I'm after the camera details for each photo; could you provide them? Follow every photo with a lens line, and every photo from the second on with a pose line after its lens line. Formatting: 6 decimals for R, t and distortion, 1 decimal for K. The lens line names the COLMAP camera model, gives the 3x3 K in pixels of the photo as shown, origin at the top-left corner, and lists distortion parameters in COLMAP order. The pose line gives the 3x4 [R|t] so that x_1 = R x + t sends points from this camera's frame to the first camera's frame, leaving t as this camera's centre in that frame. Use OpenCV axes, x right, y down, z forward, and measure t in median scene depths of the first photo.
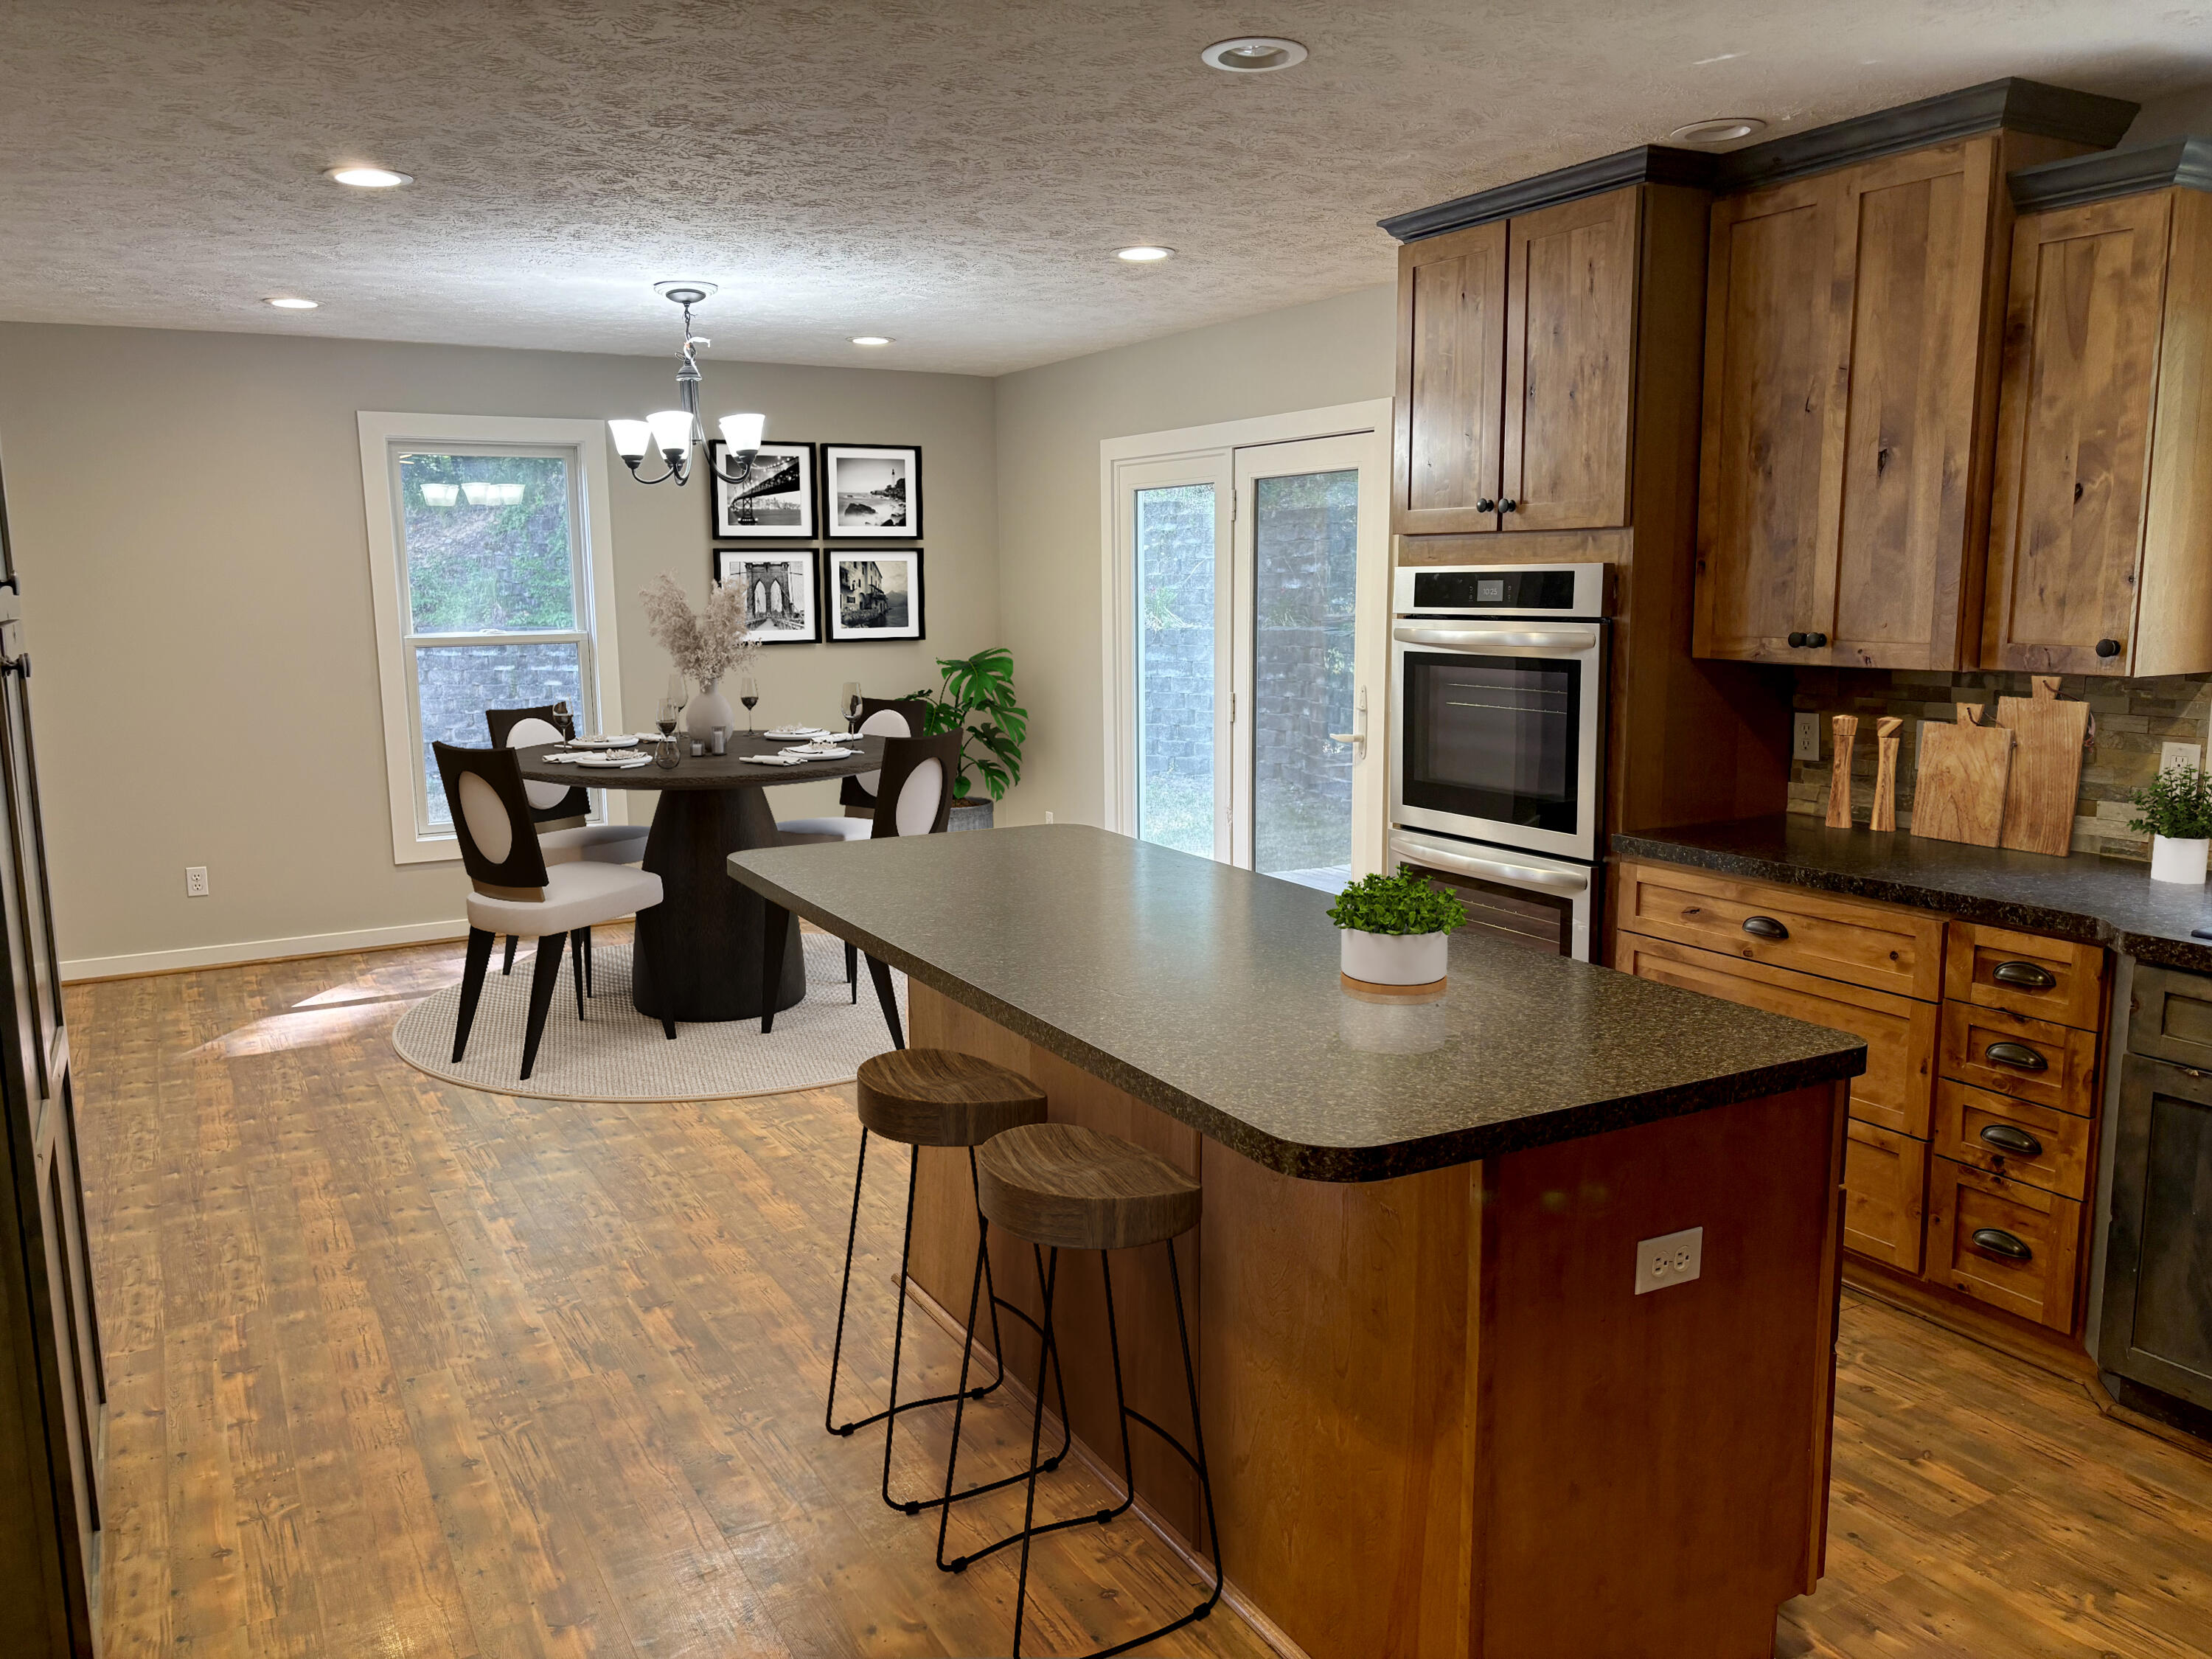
lens RADIAL K [[1682.0, 0, 1095.0], [0, 1682.0, 830.7], [0, 0, 1]] dist [0.059907, -0.073458]
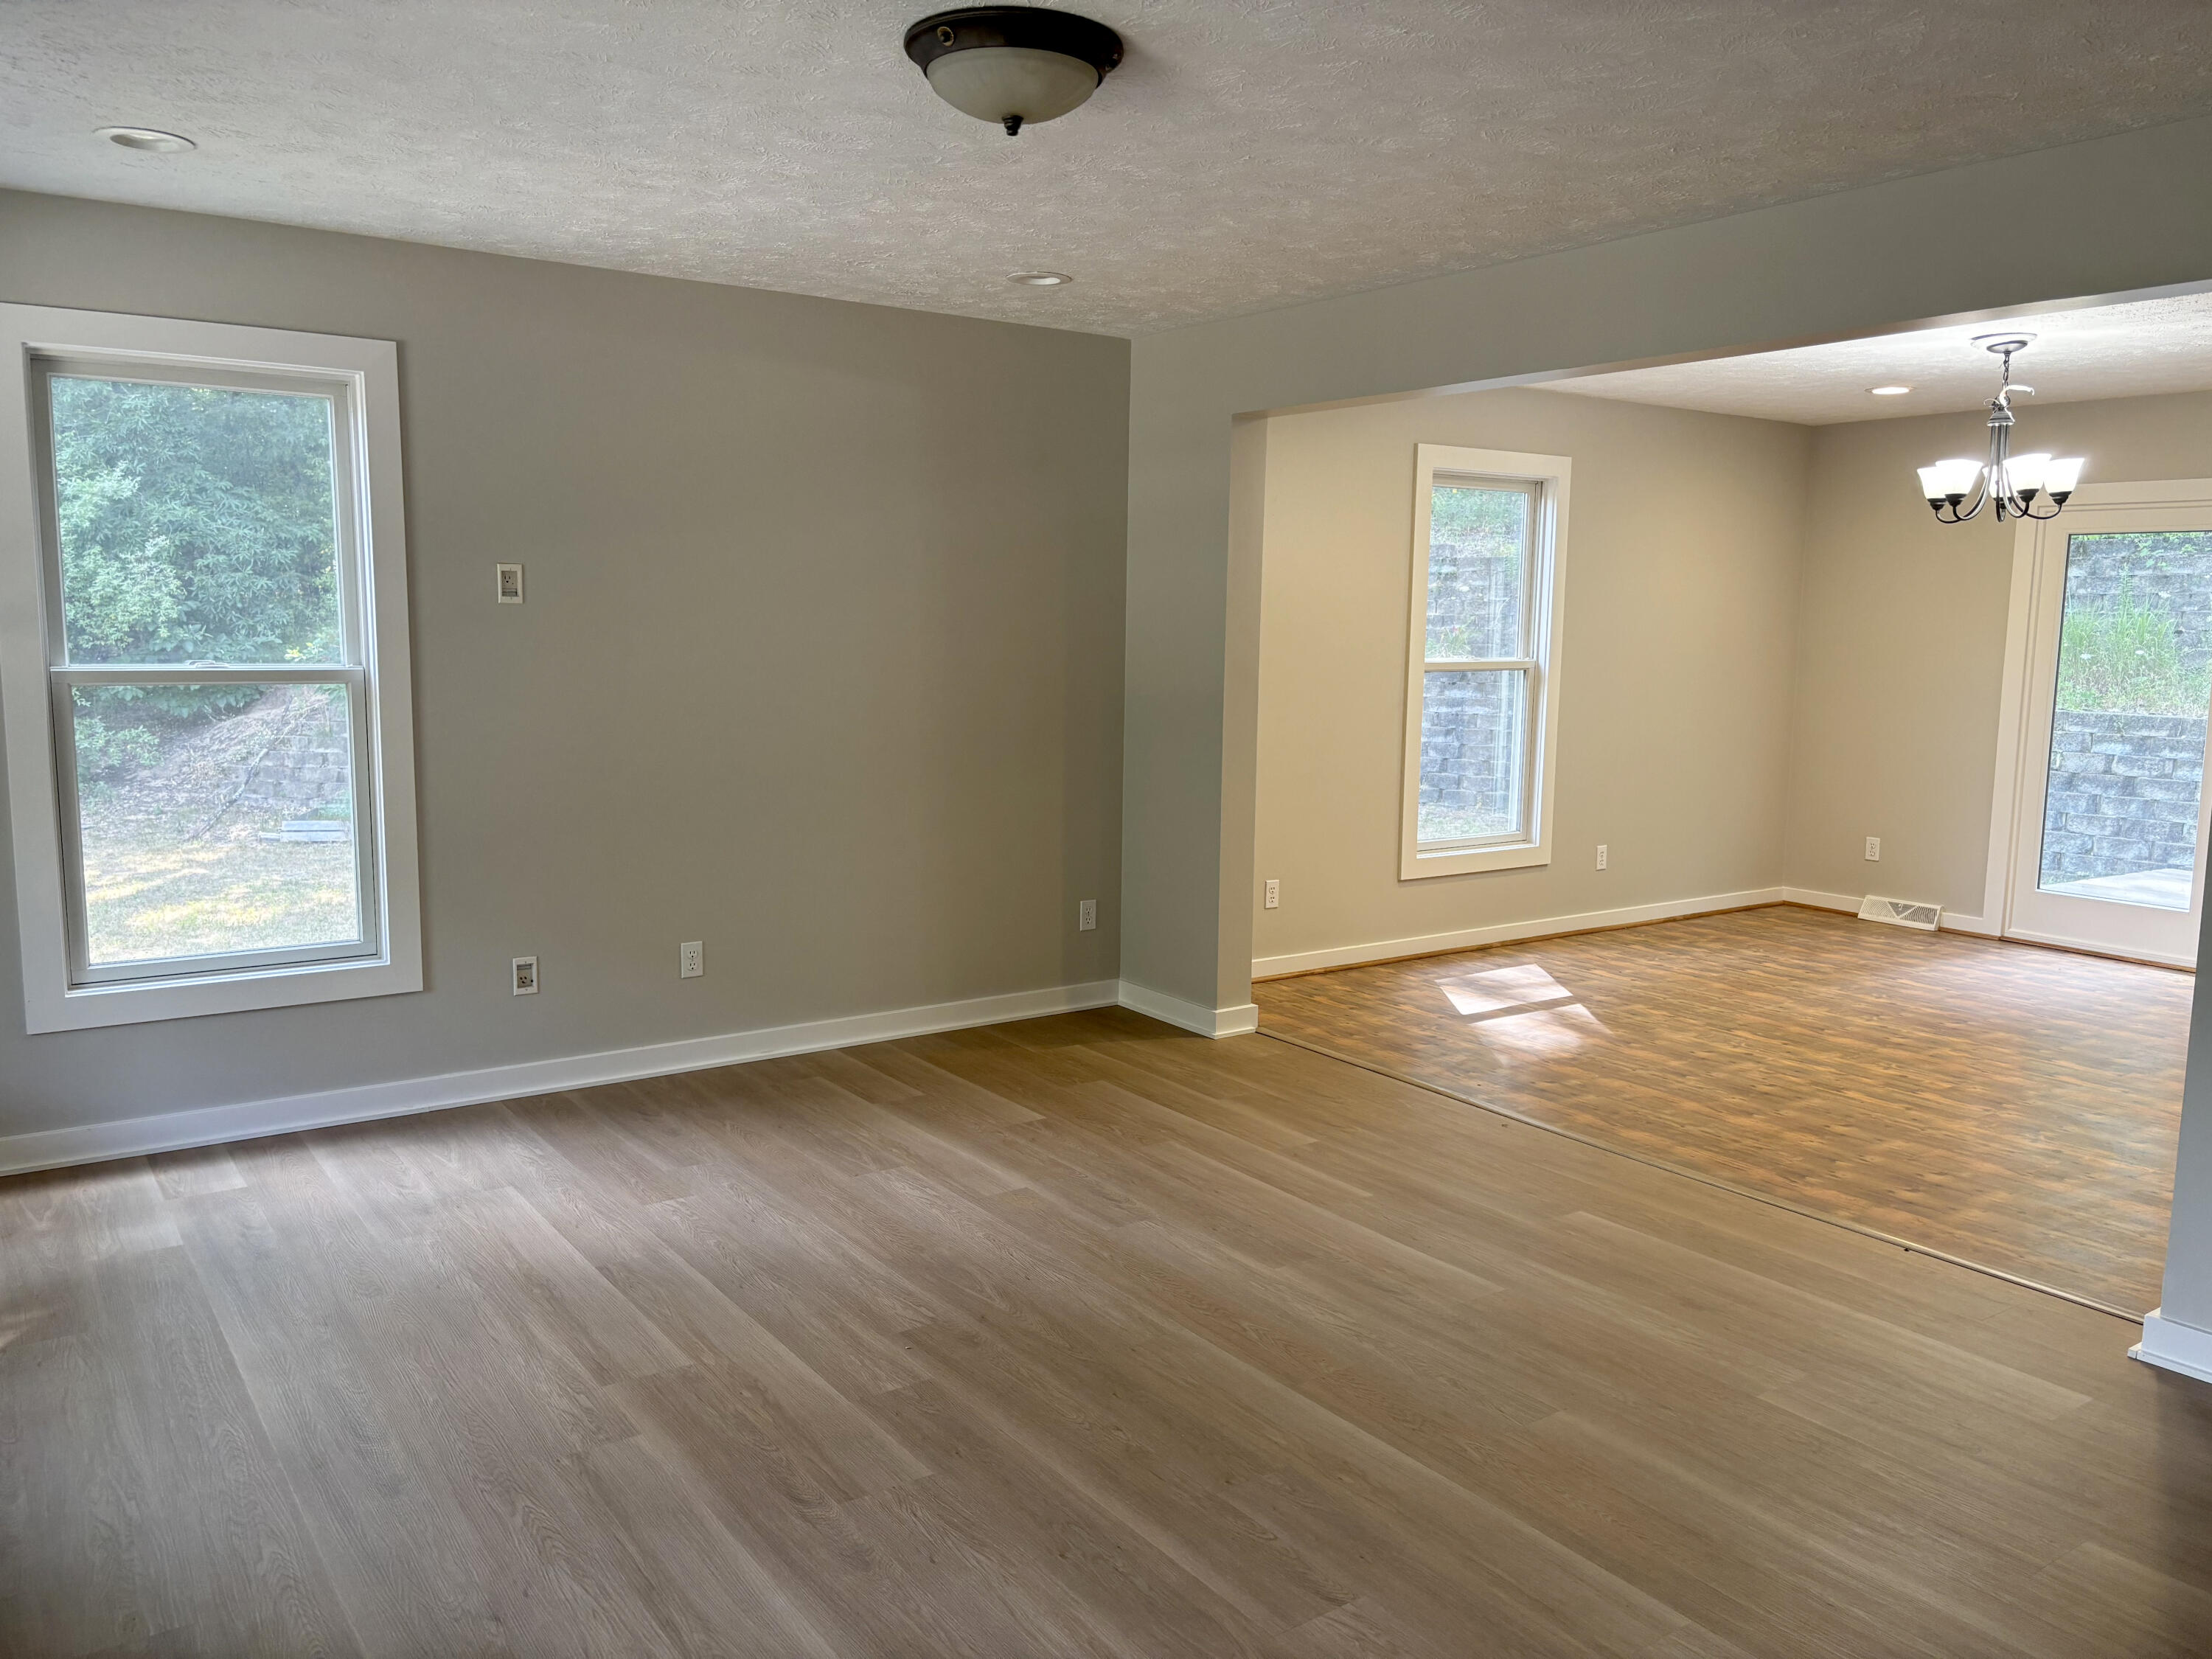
lens RADIAL K [[1682.0, 0, 1100.0], [0, 1682.0, 847.0], [0, 0, 1]] dist [0.059907, -0.073458]
pose [[0.994489, 0.010793, 0.104281, -0.970006], [-0.009411, 0.999861, -0.013734, 0.021142], [-0.104414, 0.012676, 0.994453, -0.005306]]
